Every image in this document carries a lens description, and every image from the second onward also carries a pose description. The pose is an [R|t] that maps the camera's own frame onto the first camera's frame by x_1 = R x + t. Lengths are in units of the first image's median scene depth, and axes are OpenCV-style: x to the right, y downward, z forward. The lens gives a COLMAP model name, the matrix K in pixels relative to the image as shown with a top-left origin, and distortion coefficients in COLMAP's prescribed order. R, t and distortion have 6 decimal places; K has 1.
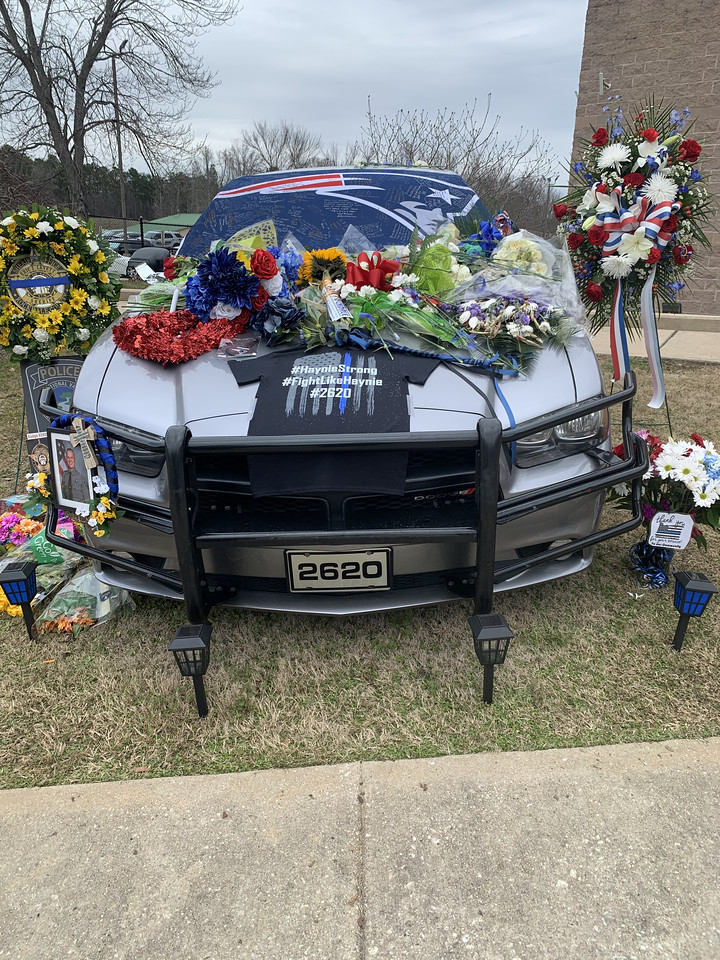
lens RADIAL K [[711.6, 0, 359.7], [0, 711.6, 481.3], [0, 0, 1]] dist [0.007799, -0.000755]
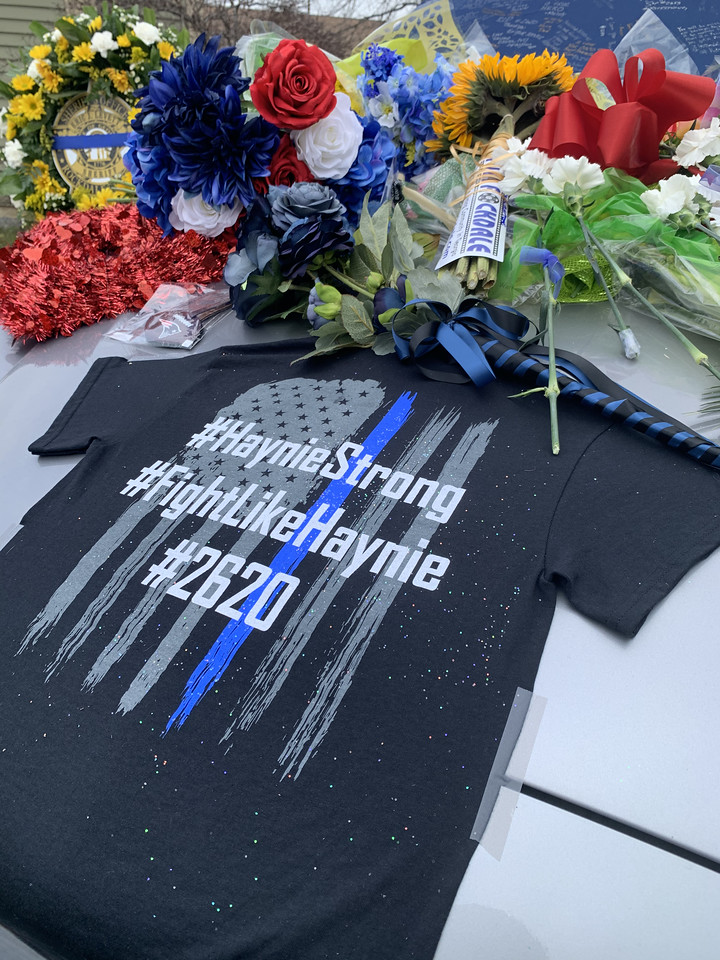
lens RADIAL K [[711.6, 0, 359.5], [0, 711.6, 477.1], [0, 0, 1]] dist [0.007799, -0.000755]
pose [[0.887253, 0.218330, -0.406342, 0.081578], [-0.162220, 0.972310, 0.168218, -0.175411], [0.431818, -0.083335, 0.898103, 0.665789]]
